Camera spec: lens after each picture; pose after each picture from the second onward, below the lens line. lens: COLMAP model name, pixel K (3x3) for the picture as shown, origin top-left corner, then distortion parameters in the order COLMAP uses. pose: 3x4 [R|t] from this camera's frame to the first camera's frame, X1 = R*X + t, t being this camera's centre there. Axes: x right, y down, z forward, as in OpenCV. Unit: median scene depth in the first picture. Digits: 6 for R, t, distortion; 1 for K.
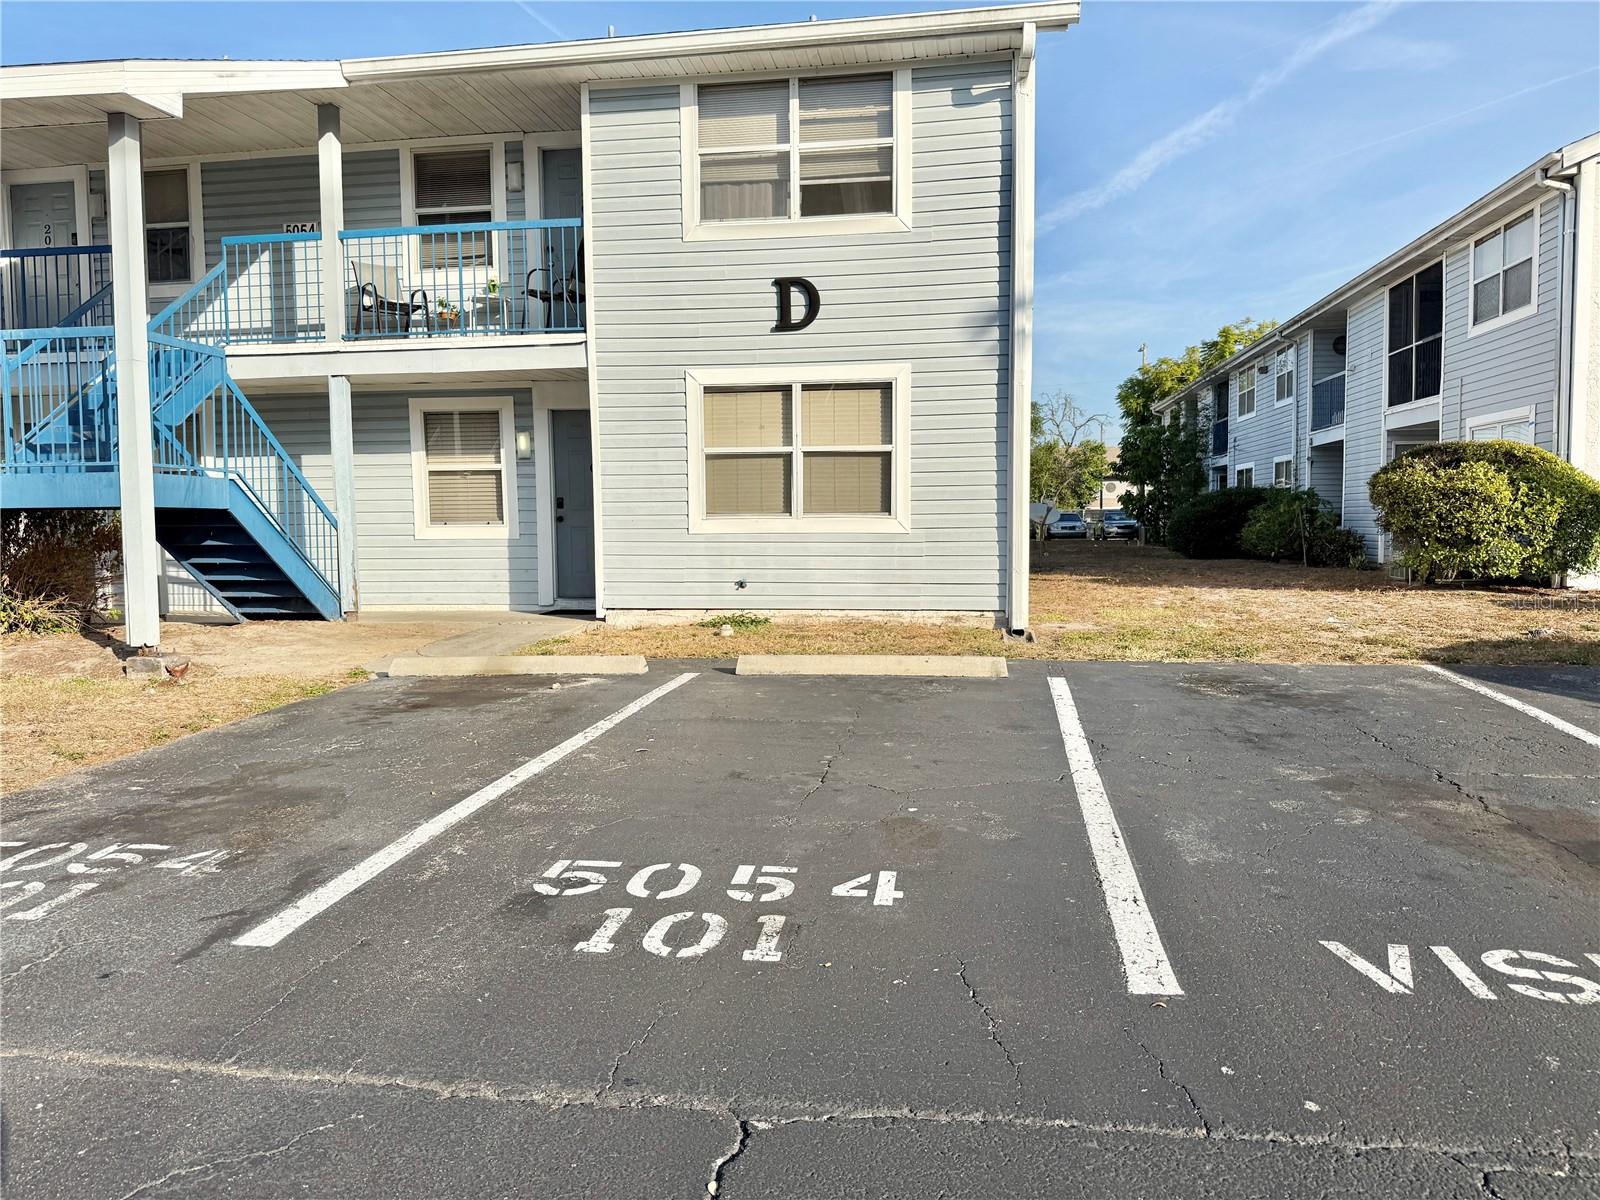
lens RADIAL K [[1168.2, 0, 805.0], [0, 1168.2, 589.8], [0, 0, 1]] dist [0.185114, -0.329303]
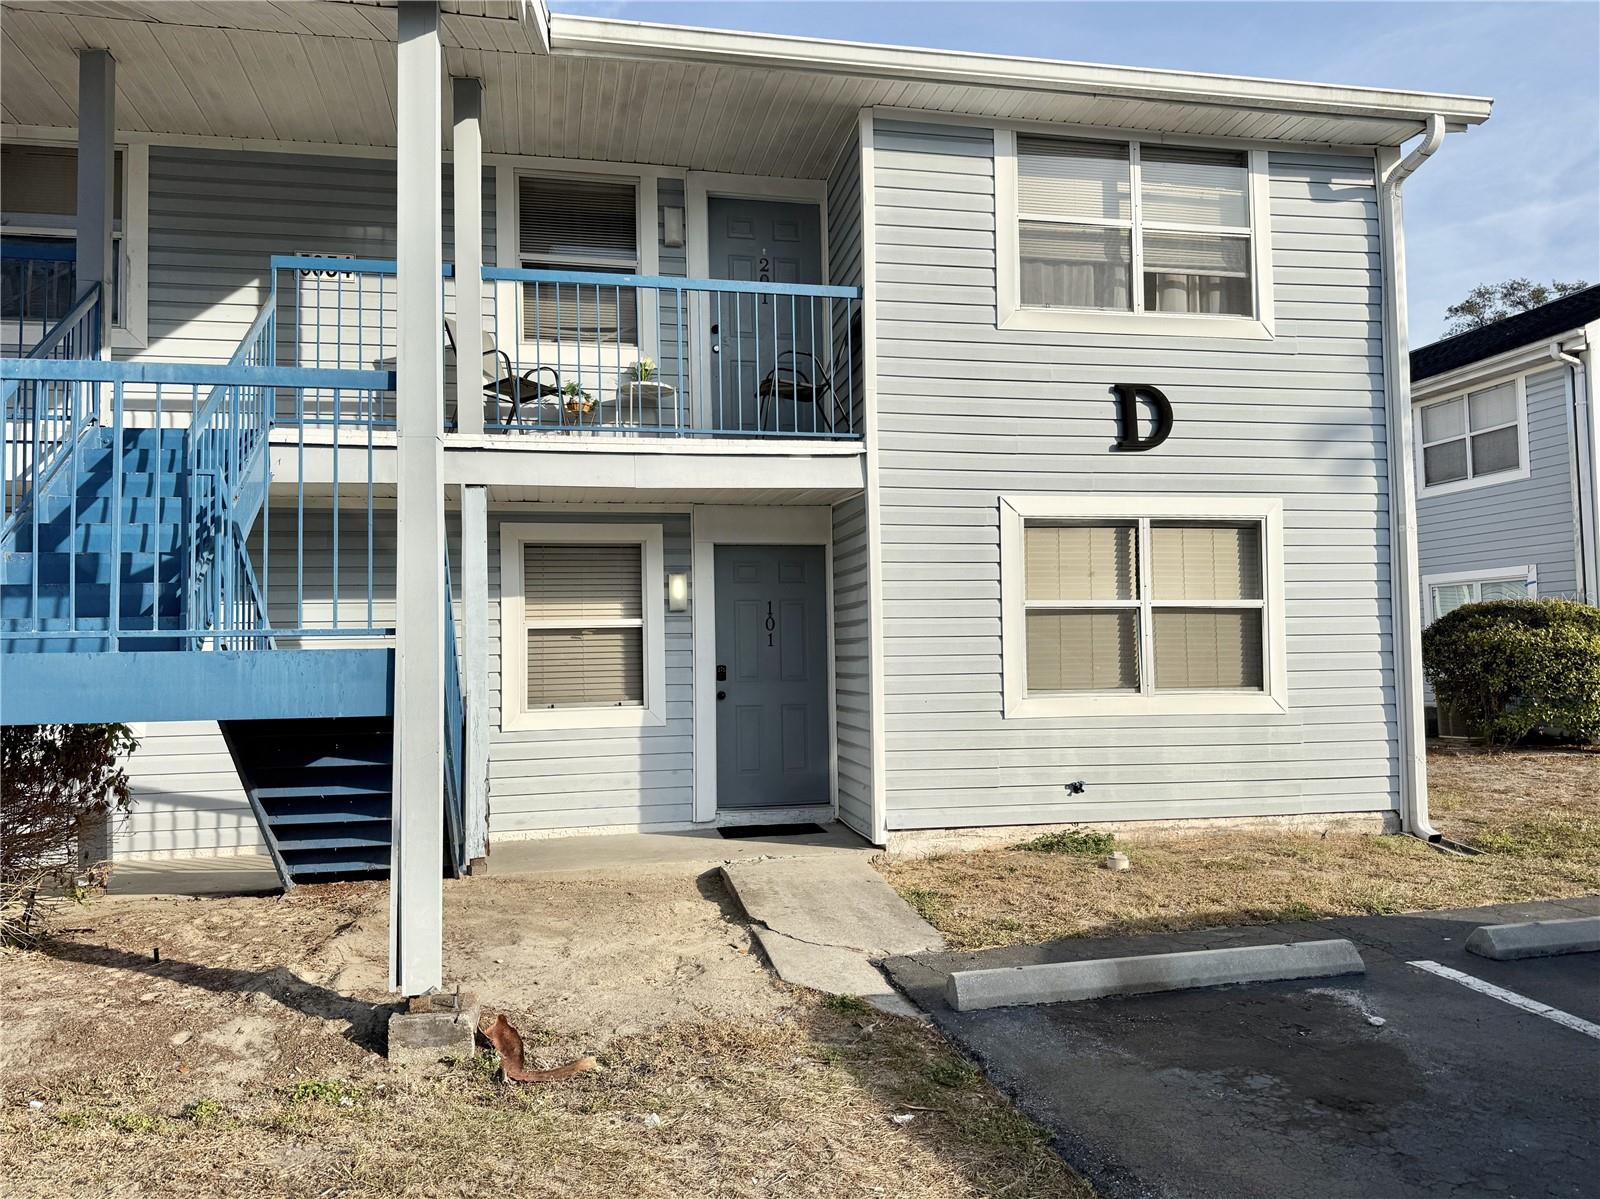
lens RADIAL K [[1168.2, 0, 805.0], [0, 1168.2, 589.3], [0, 0, 1]] dist [0.185114, -0.329303]
pose [[0.929276, 0.013518, 0.369139, -0.486673], [0.029226, 0.993506, -0.109958, -0.051412], [-0.368228, 0.112970, 0.922847, 0.372768]]
